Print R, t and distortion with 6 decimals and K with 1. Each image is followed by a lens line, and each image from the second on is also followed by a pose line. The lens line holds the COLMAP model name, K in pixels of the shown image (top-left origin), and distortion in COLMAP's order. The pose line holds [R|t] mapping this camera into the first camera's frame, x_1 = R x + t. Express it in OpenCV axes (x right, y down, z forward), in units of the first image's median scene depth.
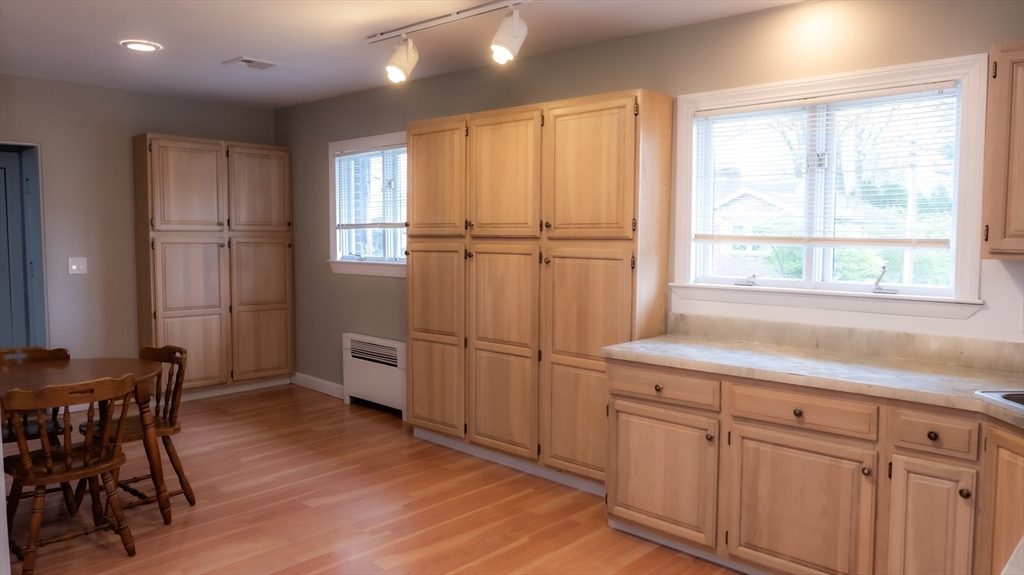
lens RADIAL K [[729.8, 0, 516.3], [0, 729.8, 284.1], [0, 0, 1]] dist [-0.005222, -0.003858]
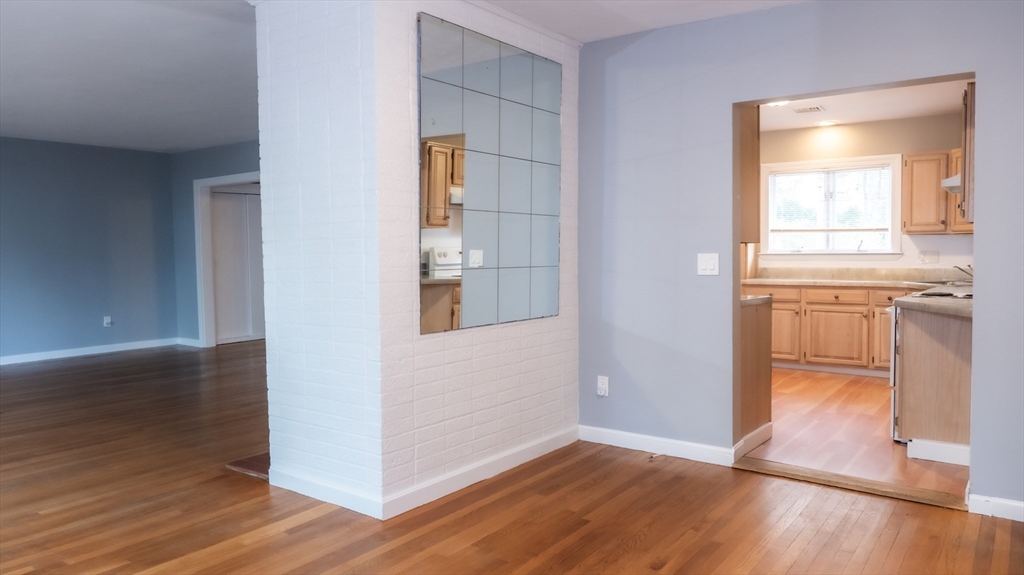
lens RADIAL K [[729.8, 0, 507.7], [0, 729.8, 288.2], [0, 0, 1]] dist [-0.005222, -0.003858]
pose [[0.992924, -0.024598, 0.116175, -0.963384], [0.026189, 0.999583, -0.012193, 0.136977], [-0.115827, 0.015149, 0.993154, -1.278390]]
